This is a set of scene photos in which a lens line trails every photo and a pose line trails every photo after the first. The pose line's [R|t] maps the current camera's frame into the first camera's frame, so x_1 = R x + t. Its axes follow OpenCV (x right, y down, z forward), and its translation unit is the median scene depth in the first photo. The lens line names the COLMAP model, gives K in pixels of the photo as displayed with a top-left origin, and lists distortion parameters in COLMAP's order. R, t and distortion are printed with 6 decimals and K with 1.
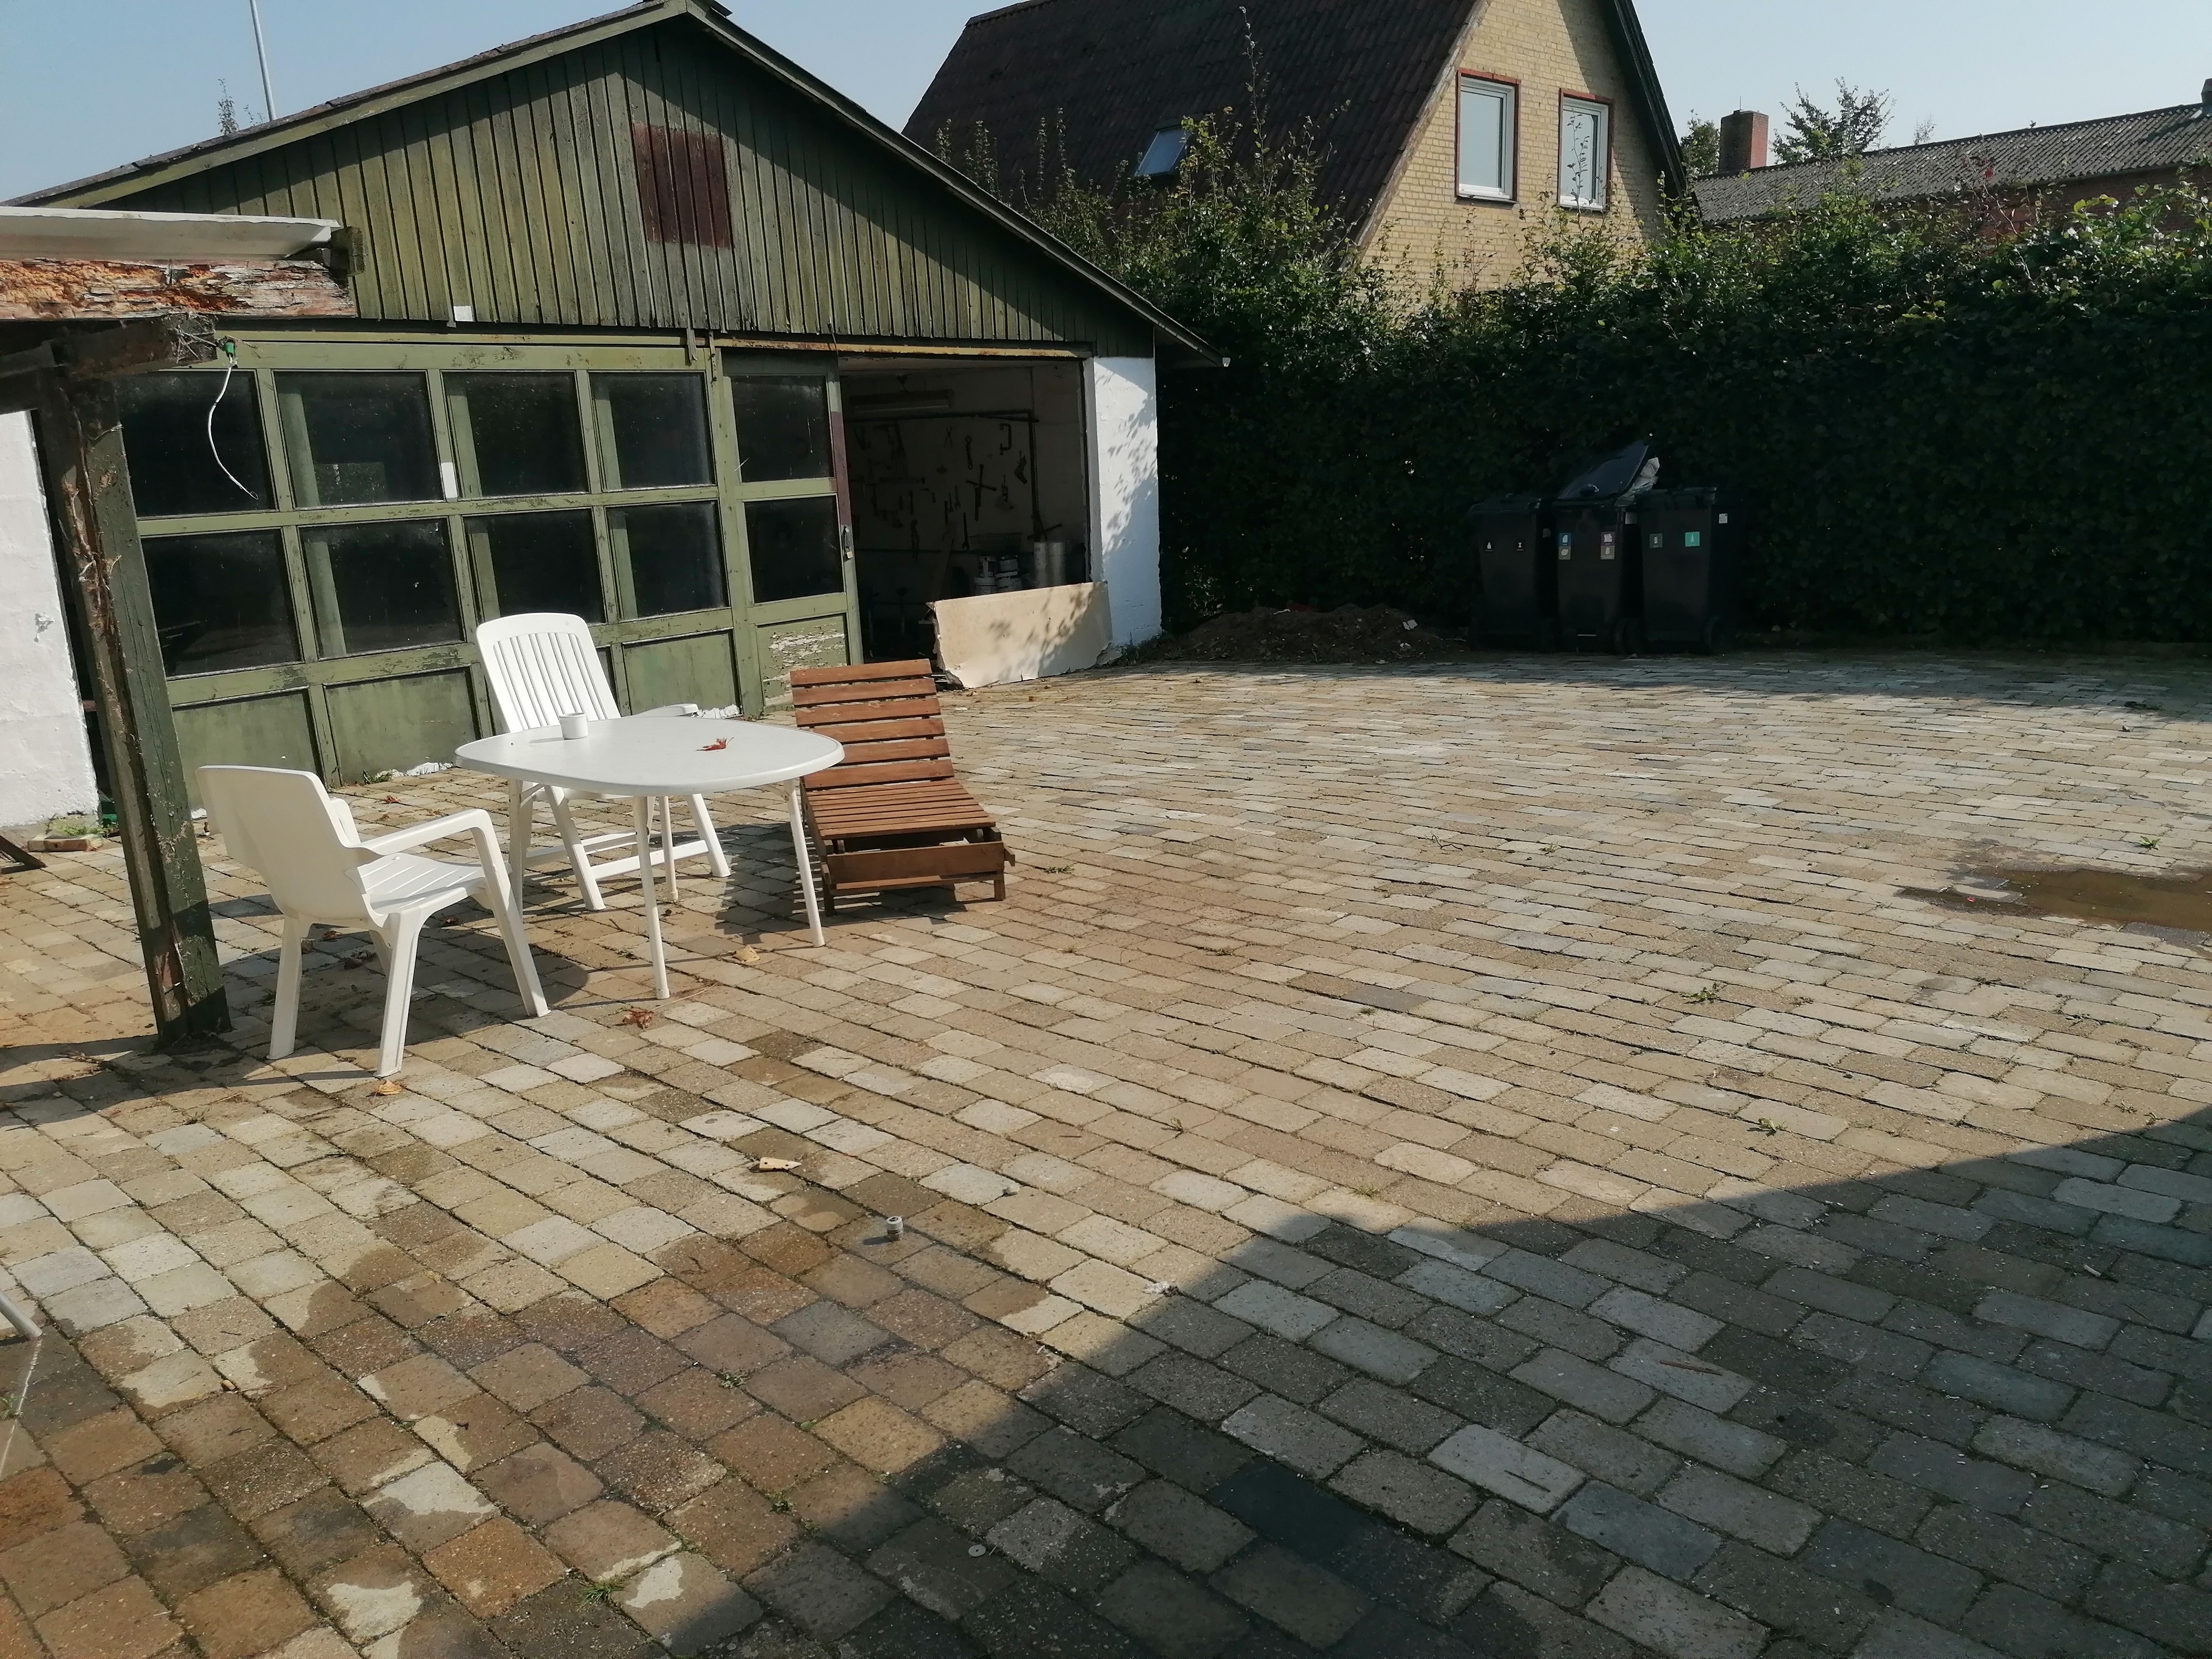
lens RADIAL K [[1597.9, 0, 1106.0], [0, 1597.9, 829.5], [0, 0, 1]] dist [-0.000472, -0.006294]
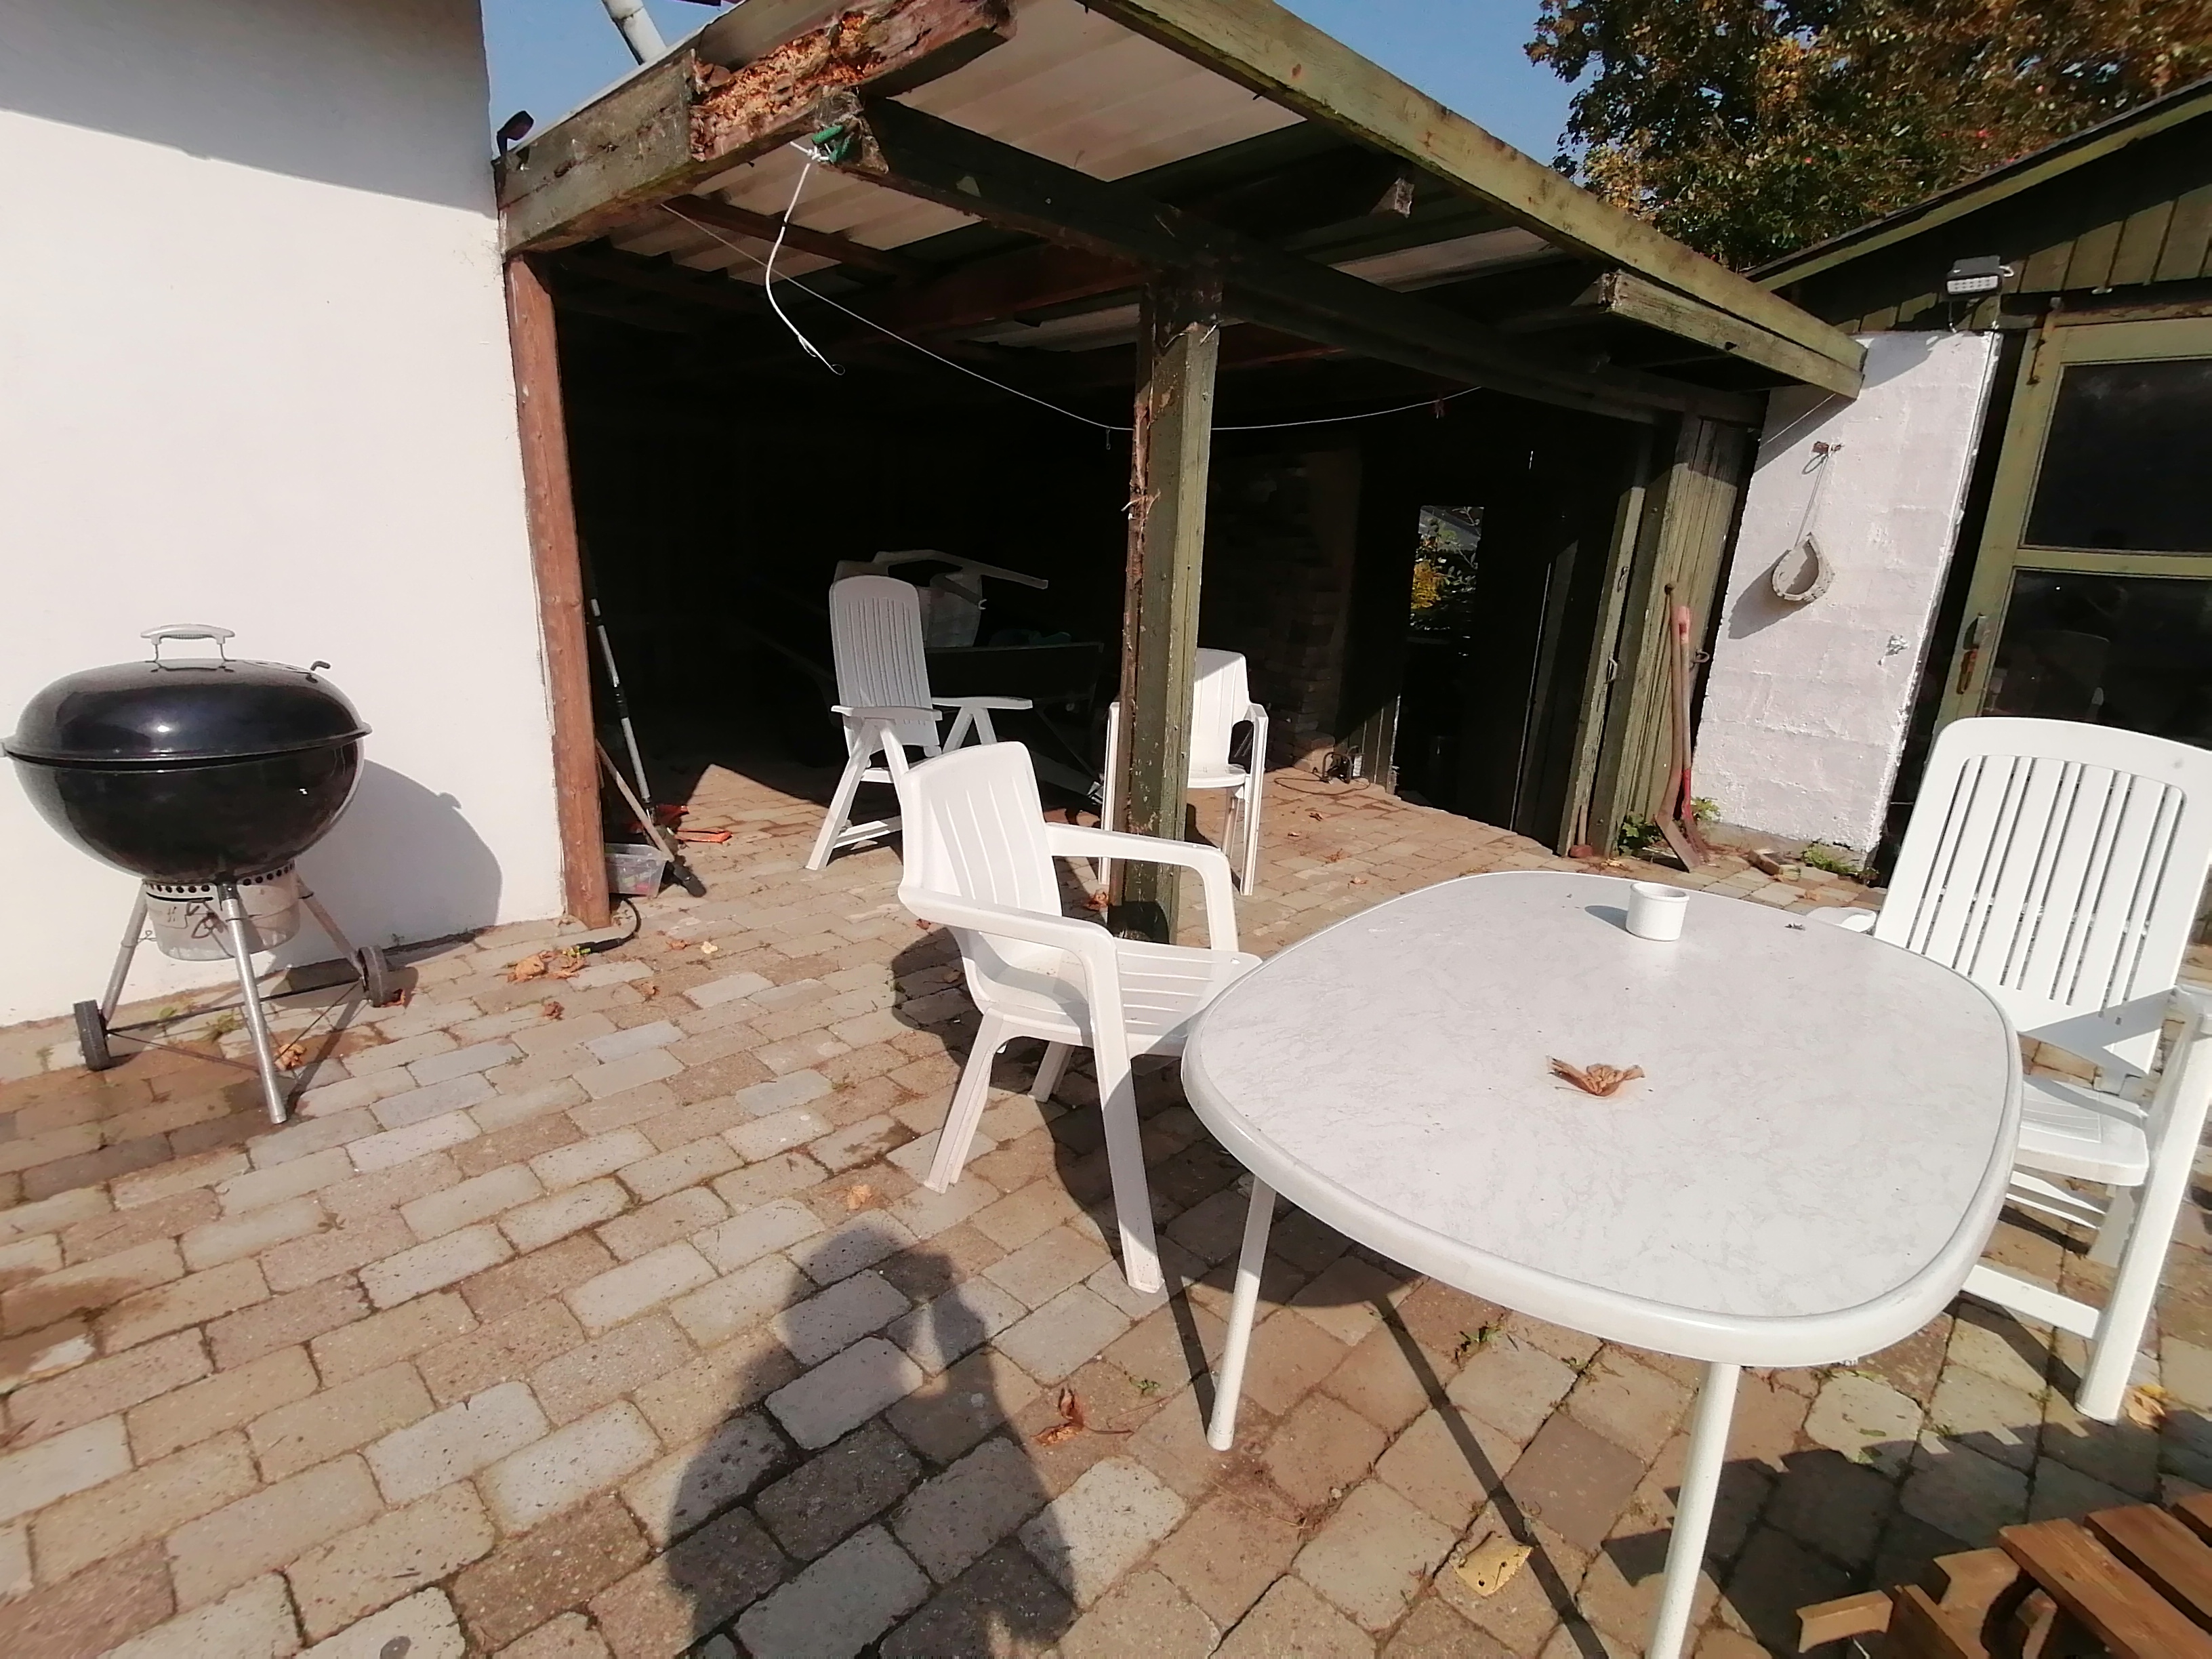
lens RADIAL K [[1103.6, 0, 1113.5], [0, 1103.6, 843.3], [0, 0, 1]] dist [-0.001479, -0.000298]
pose [[-0.023009, 0.318909, -0.947506, -0.010403], [-0.281898, 0.907230, 0.312198, -0.159872], [0.959168, 0.274284, 0.069025, 0.895895]]
